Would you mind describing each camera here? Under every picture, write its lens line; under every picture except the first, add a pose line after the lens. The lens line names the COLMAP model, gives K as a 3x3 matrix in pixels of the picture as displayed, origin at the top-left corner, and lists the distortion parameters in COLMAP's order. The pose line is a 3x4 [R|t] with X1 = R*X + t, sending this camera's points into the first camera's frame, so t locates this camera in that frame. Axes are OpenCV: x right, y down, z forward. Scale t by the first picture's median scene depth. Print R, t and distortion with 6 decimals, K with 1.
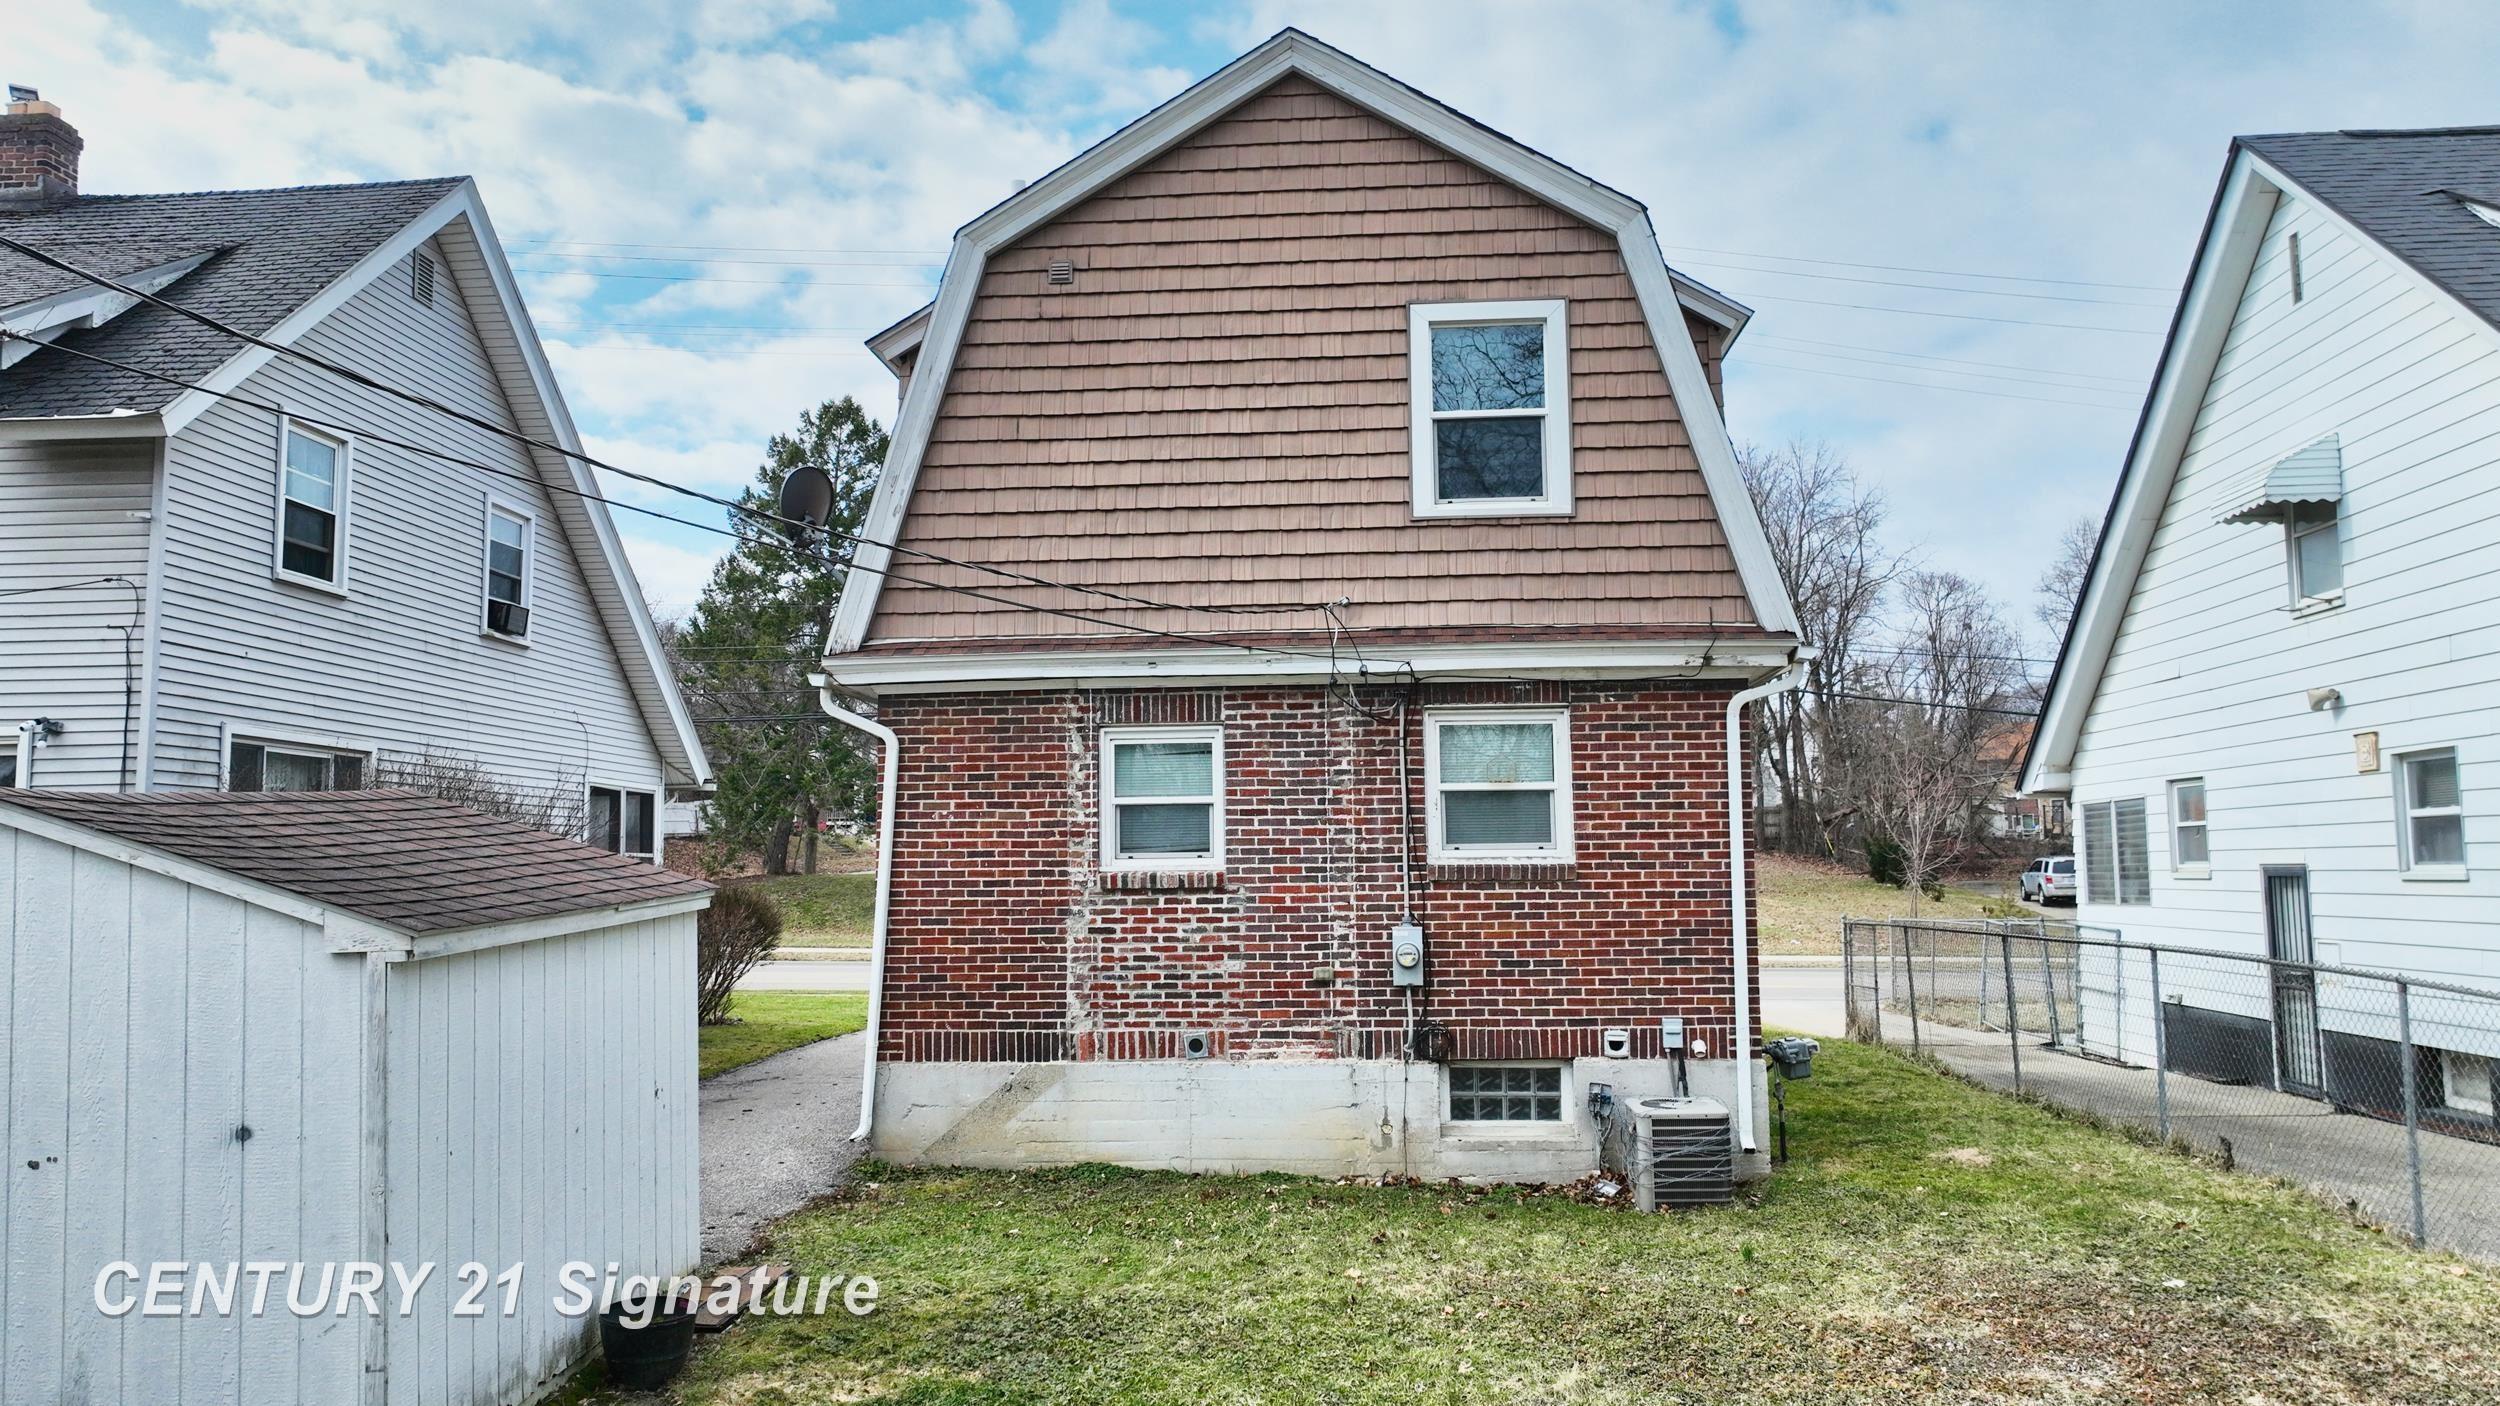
lens RADIAL K [[1762.6, 0, 1256.8], [0, 1762.6, 700.1], [0, 0, 1]] dist [-0.000627, 0.017016]
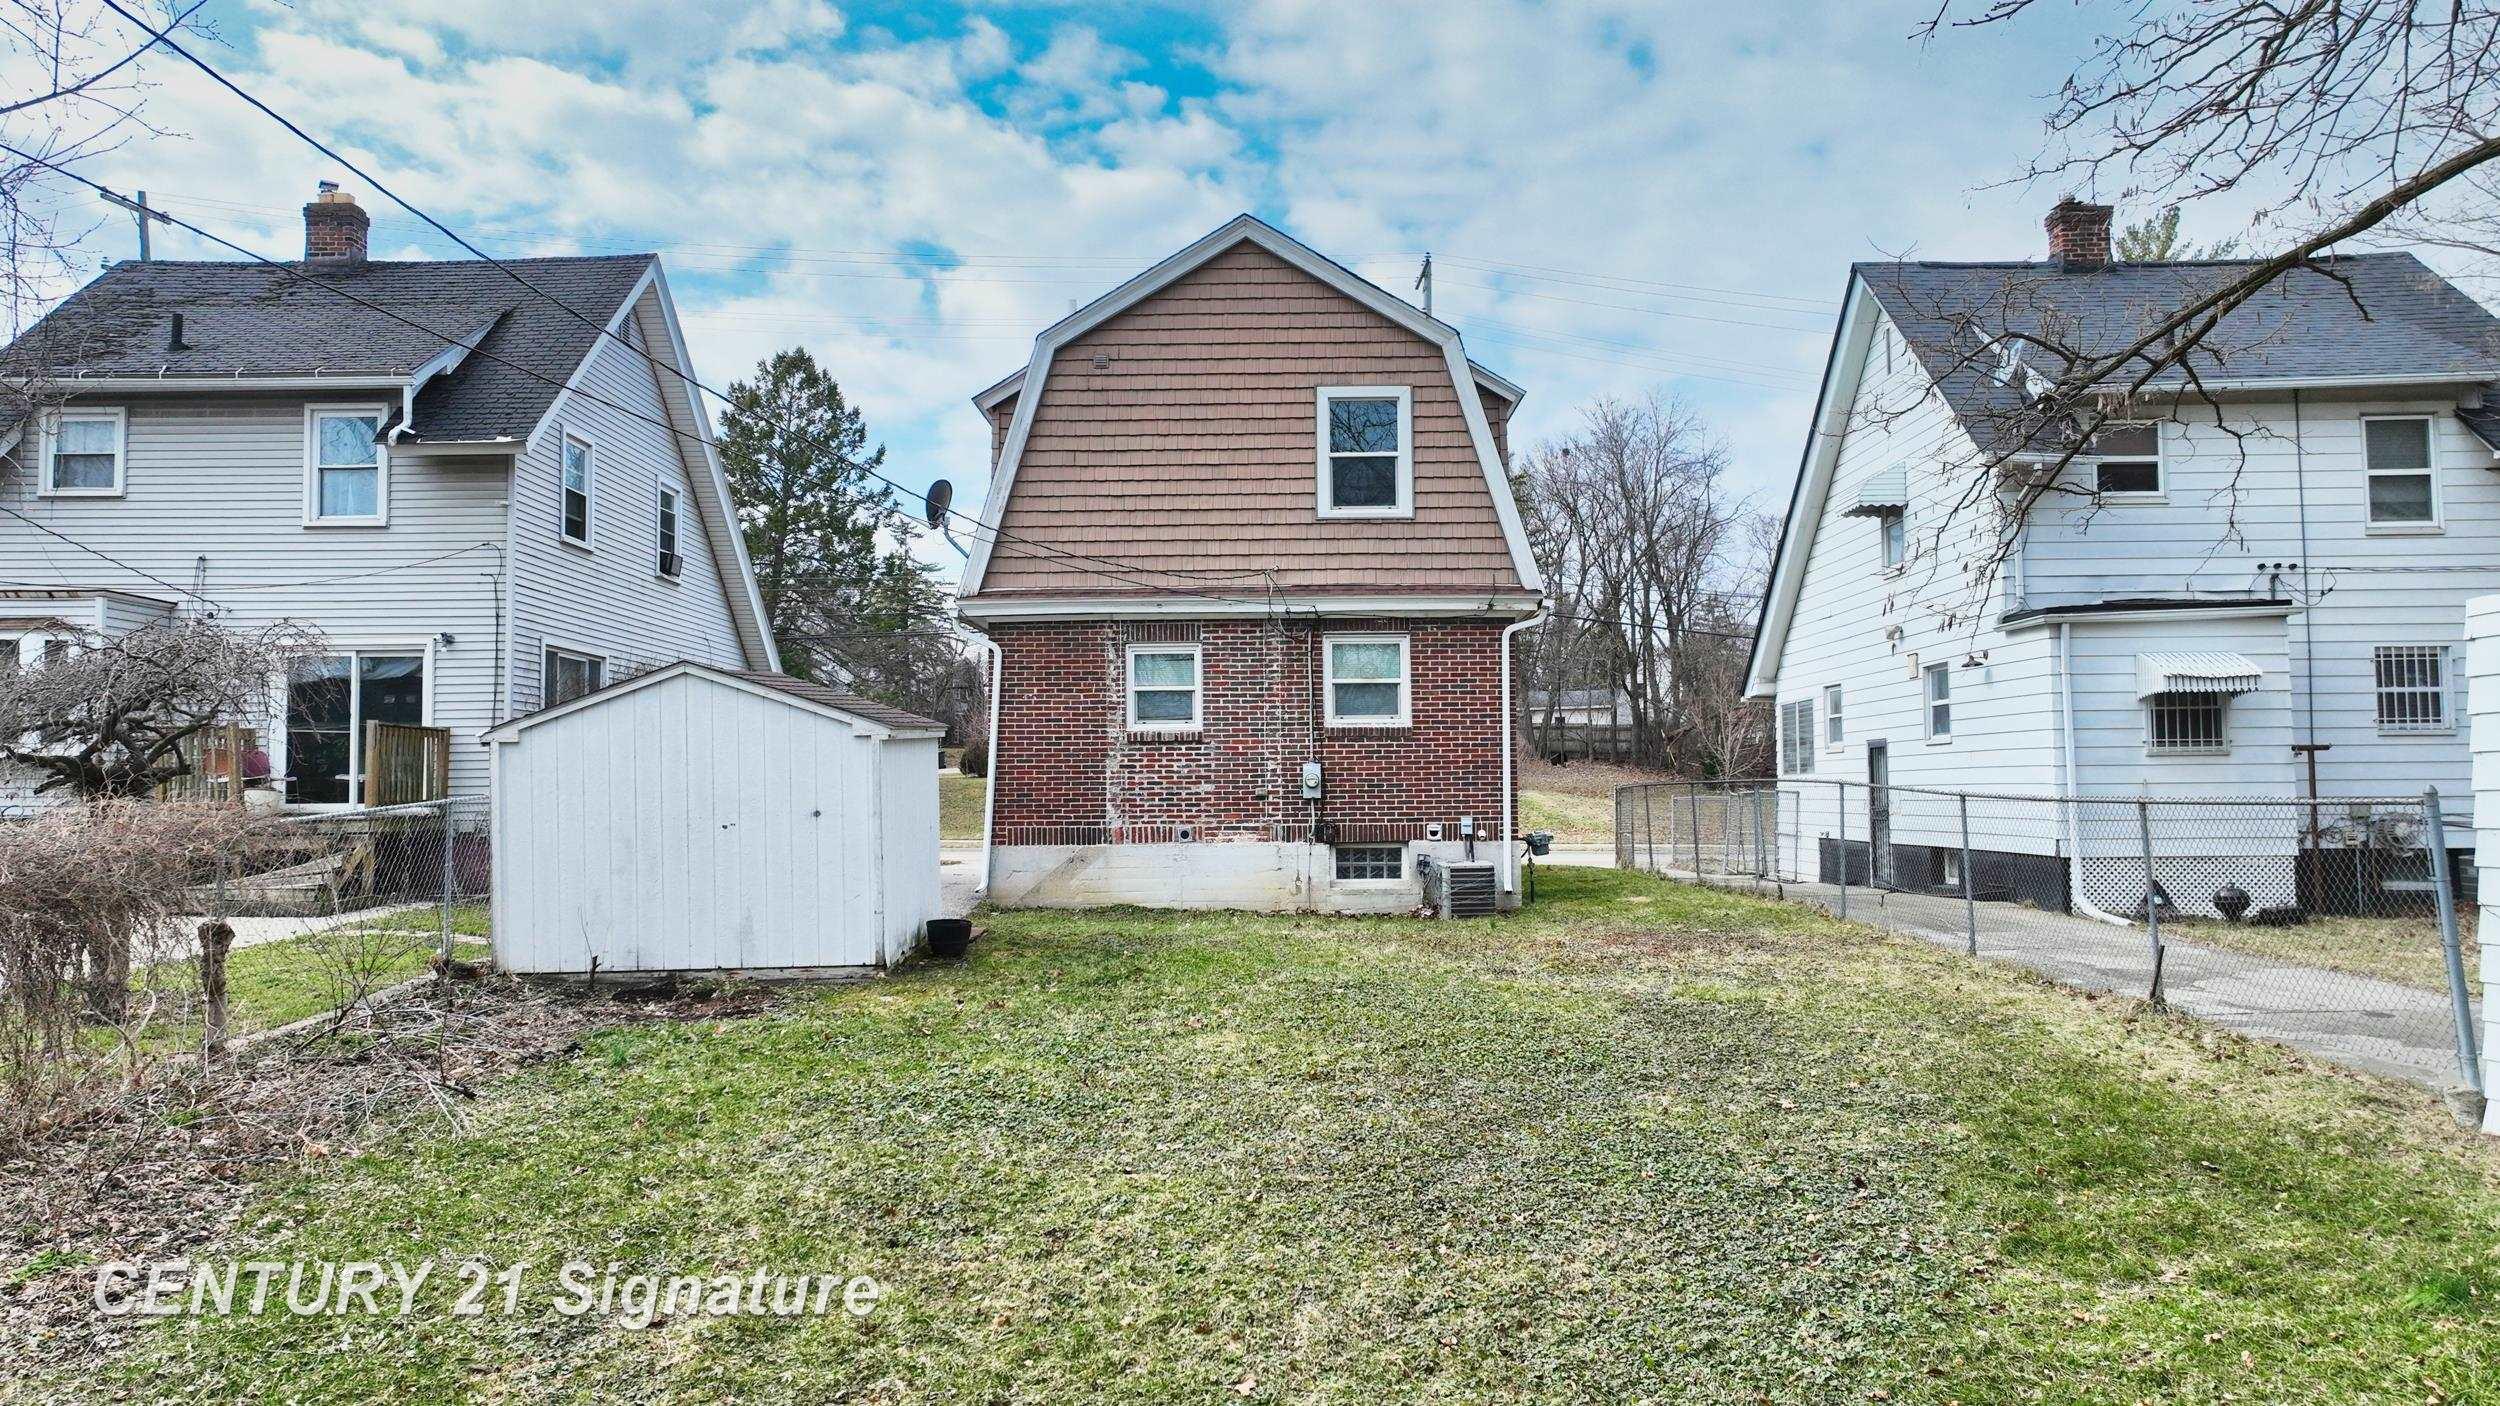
lens RADIAL K [[1762.6, 0, 1257.3], [0, 1762.6, 705.6], [0, 0, 1]] dist [-0.000627, 0.017016]
pose [[0.997949, 0.005410, 0.063782, -0.071429], [-0.008326, 0.998928, 0.045541, -0.002598], [-0.063467, -0.045979, 0.996924, -0.645275]]
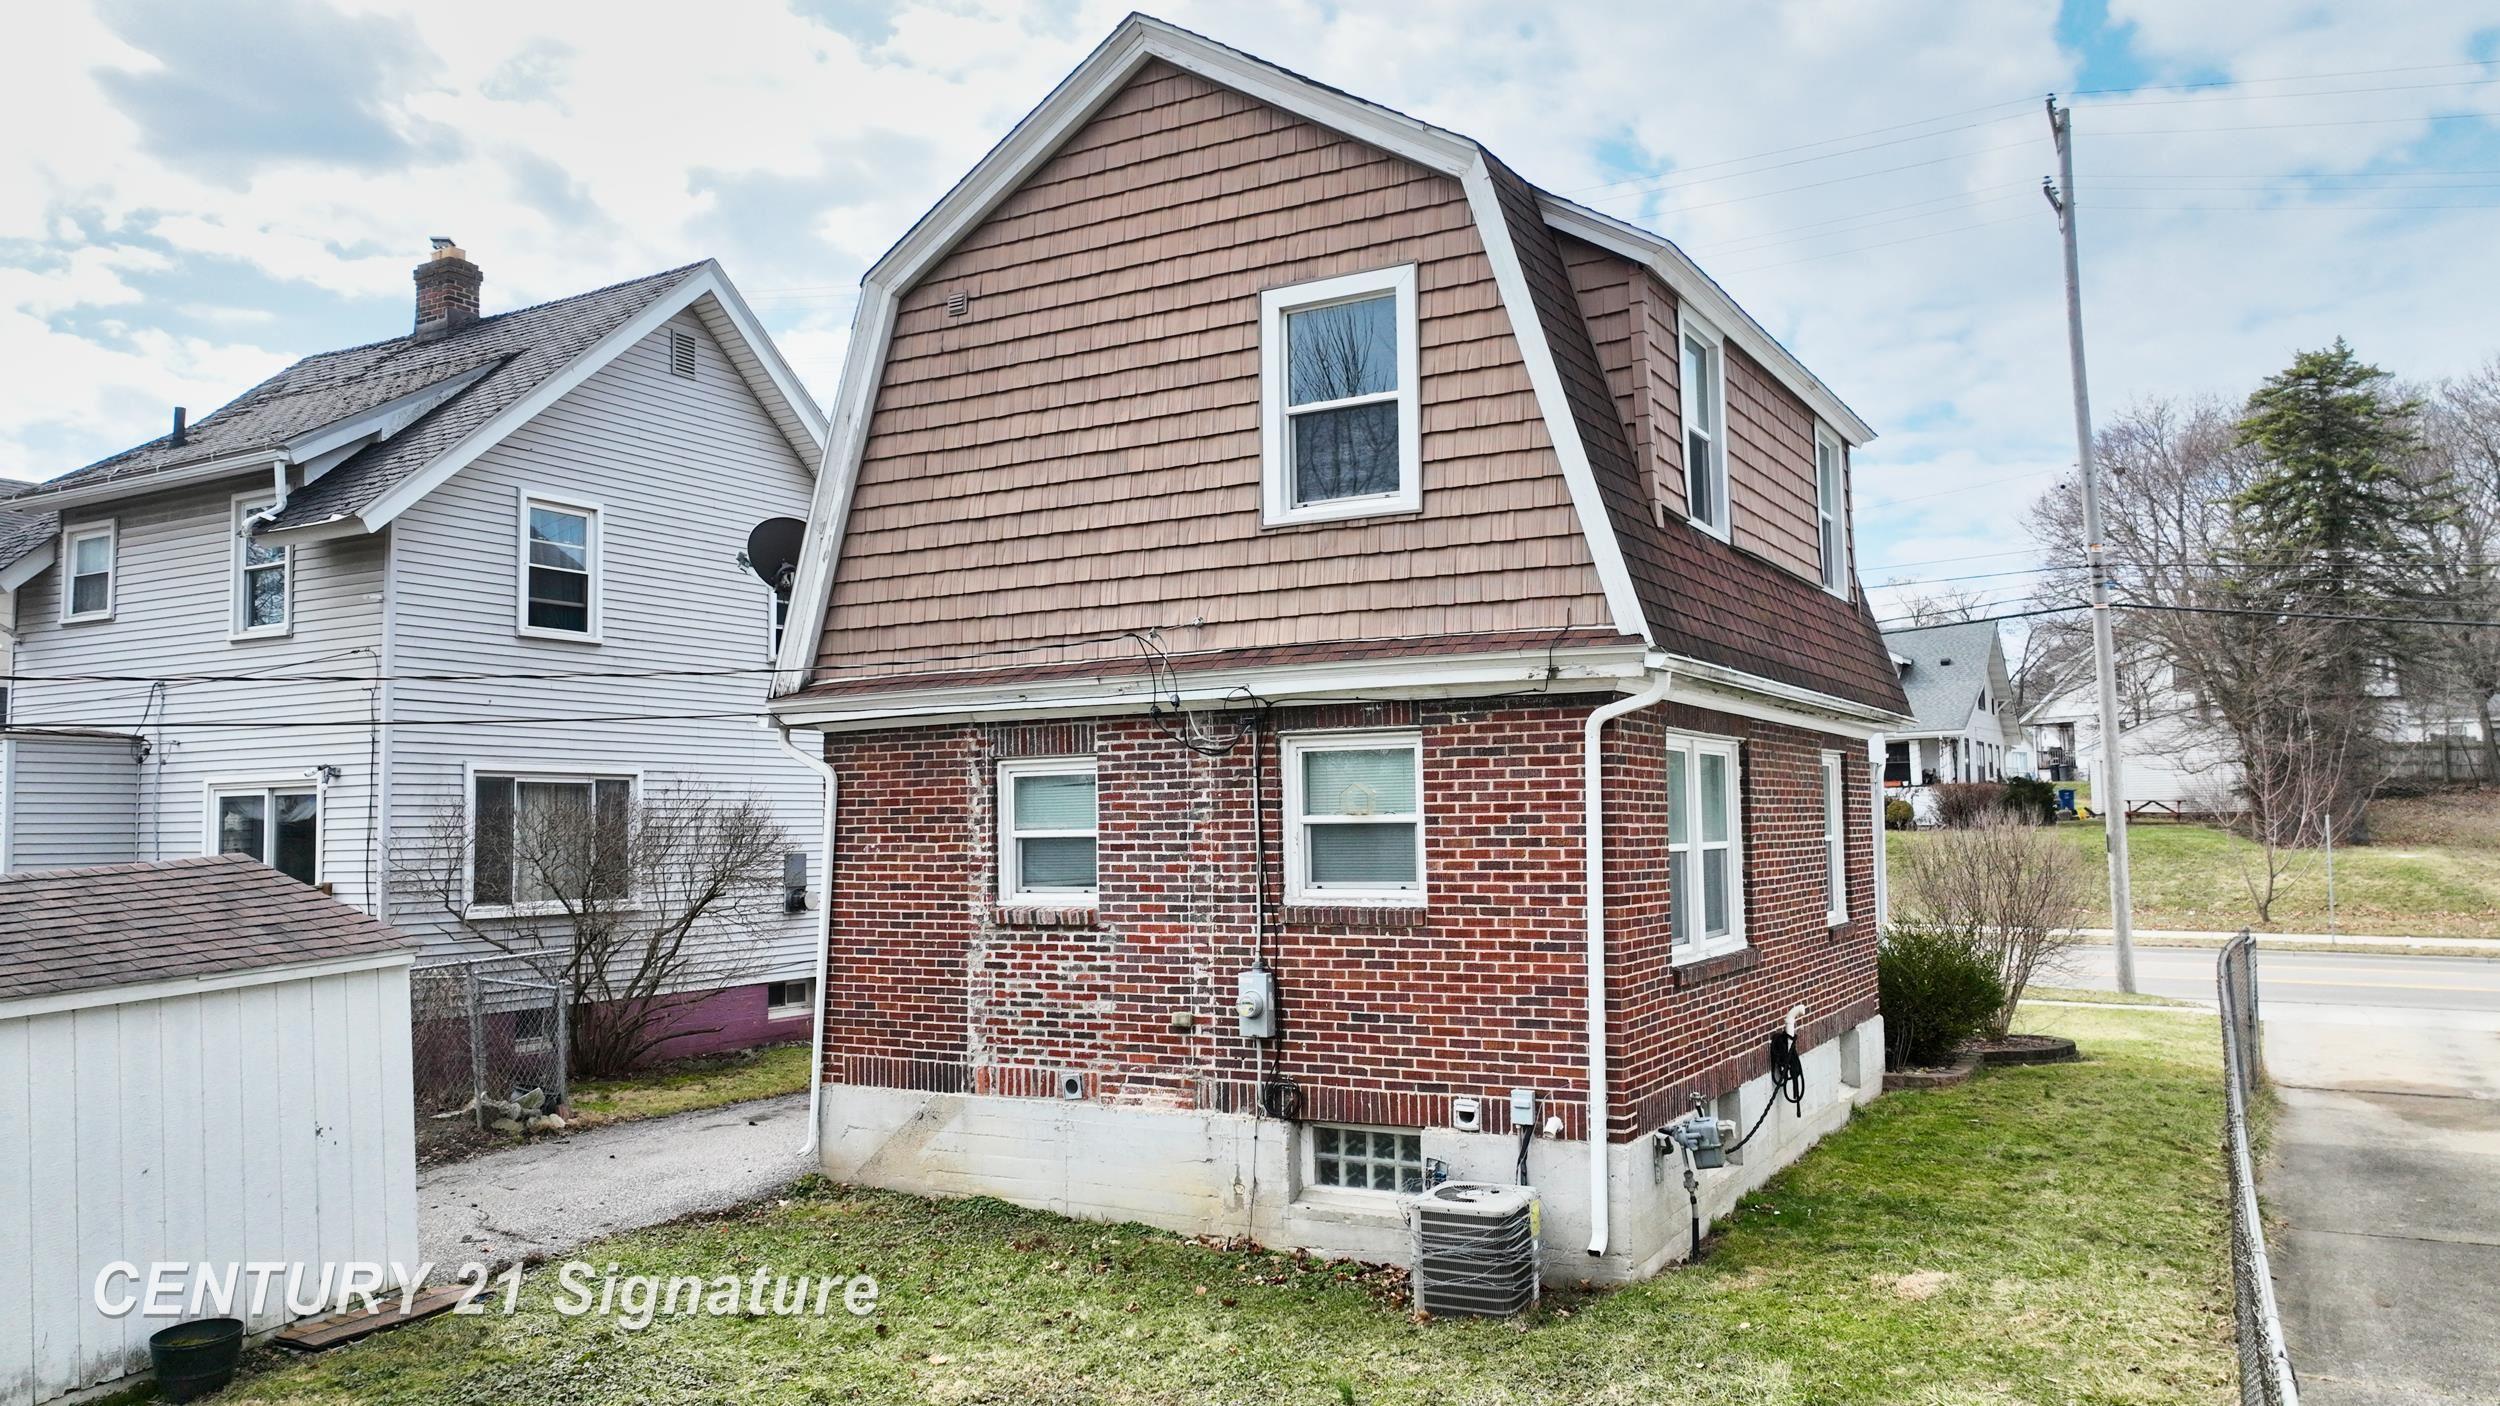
lens RADIAL K [[1762.6, 0, 1257.7], [0, 1762.6, 699.1], [0, 0, 1]] dist [-0.000627, 0.017016]
pose [[0.903951, -0.034256, -0.426261, 0.469714], [0.048639, 0.998554, 0.022899, -0.034756], [0.424860, -0.041432, 0.904310, 0.165088]]
